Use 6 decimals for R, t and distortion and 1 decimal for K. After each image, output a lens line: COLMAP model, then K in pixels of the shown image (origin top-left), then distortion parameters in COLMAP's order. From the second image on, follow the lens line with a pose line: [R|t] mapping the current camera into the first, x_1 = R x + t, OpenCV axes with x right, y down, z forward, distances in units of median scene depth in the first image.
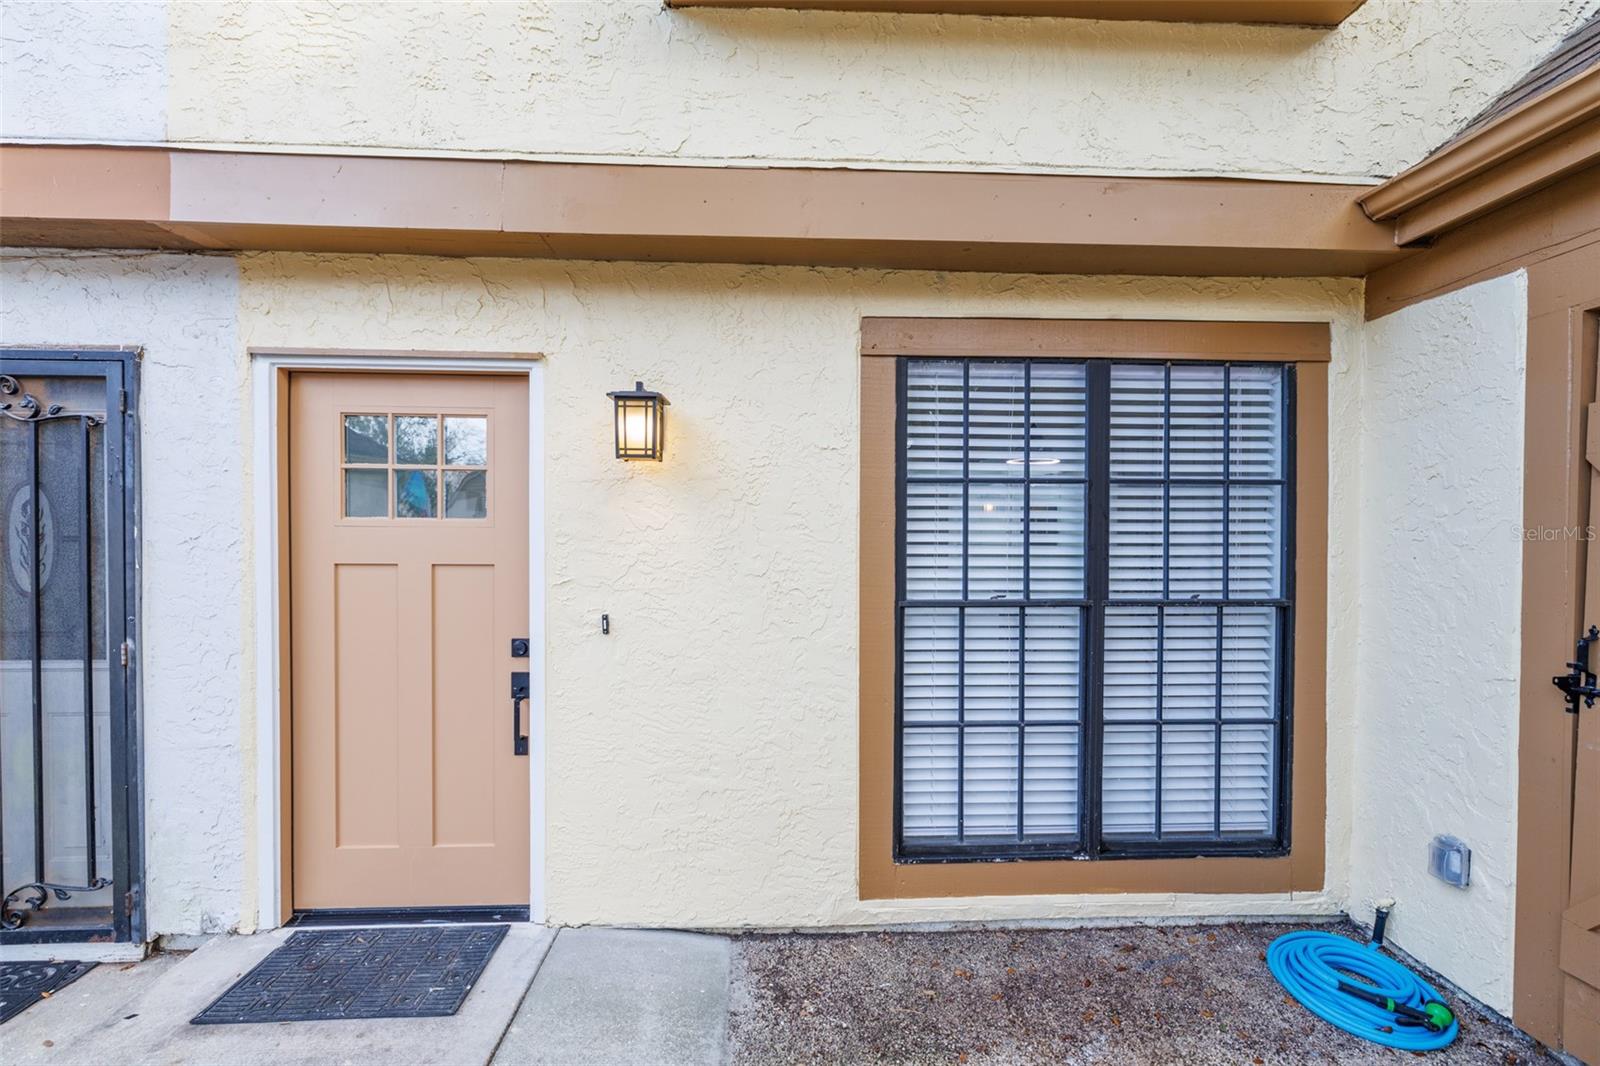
lens RADIAL K [[652.1, 0, 809.3], [0, 652.1, 547.1], [0, 0, 1]] dist [0.001673, -0.000260]
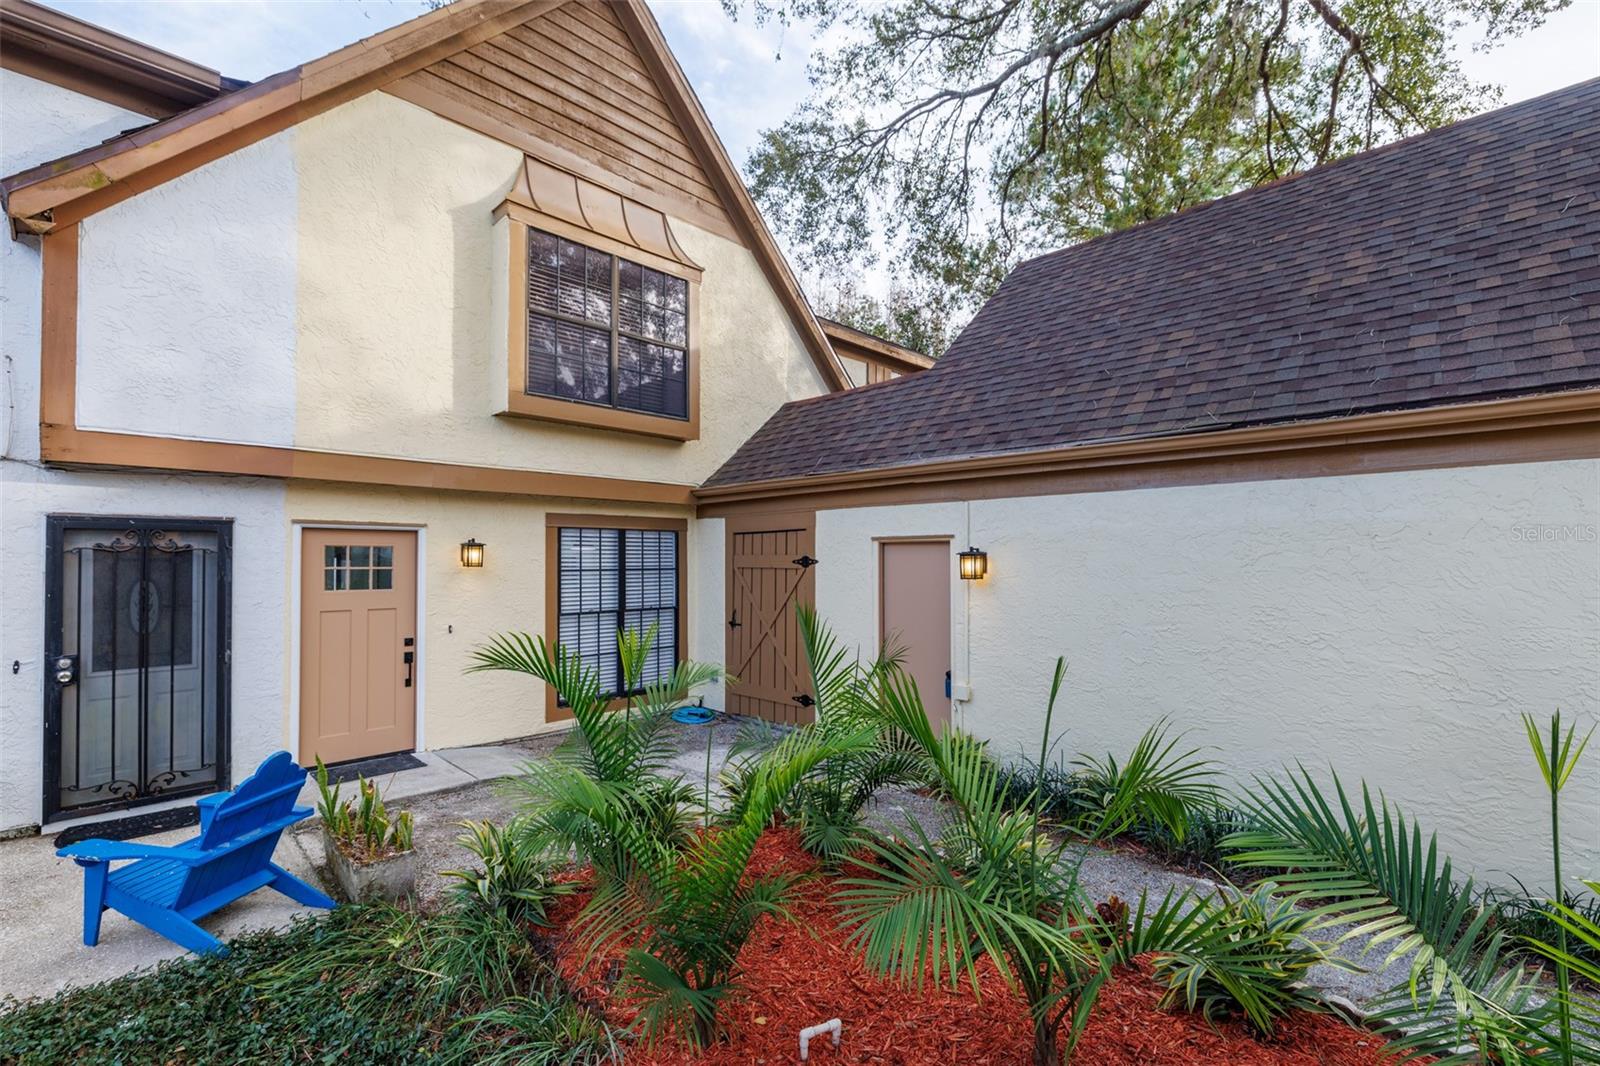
lens RADIAL K [[745.3, 0, 814.0], [0, 745.3, 545.2], [0, 0, 1]] dist [-0.003024, 0.000427]
pose [[0.725186, 0.005996, 0.688527, -1.268155], [0.014974, 0.999588, -0.024475, -0.116522], [-0.688390, 0.028059, 0.724798, -2.074621]]
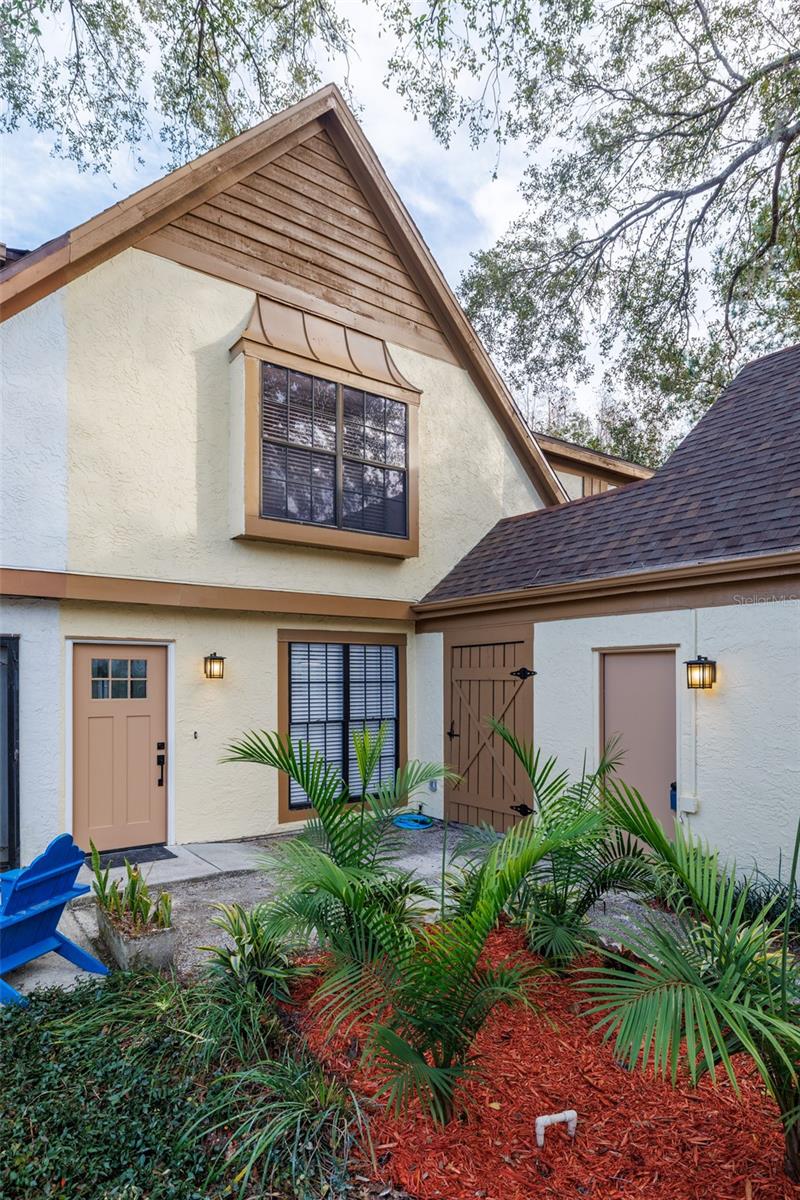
lens RADIAL K [[725.6, 0, 396.7], [0, 725.6, 672.7], [0, 0, 1]] dist [-0.001460, 0.000181]
pose [[0.833259, -0.003459, 0.552873, -1.295594], [0.014050, 0.999790, -0.014920, -0.090180], [-0.552705, 0.020200, 0.833132, -2.056710]]
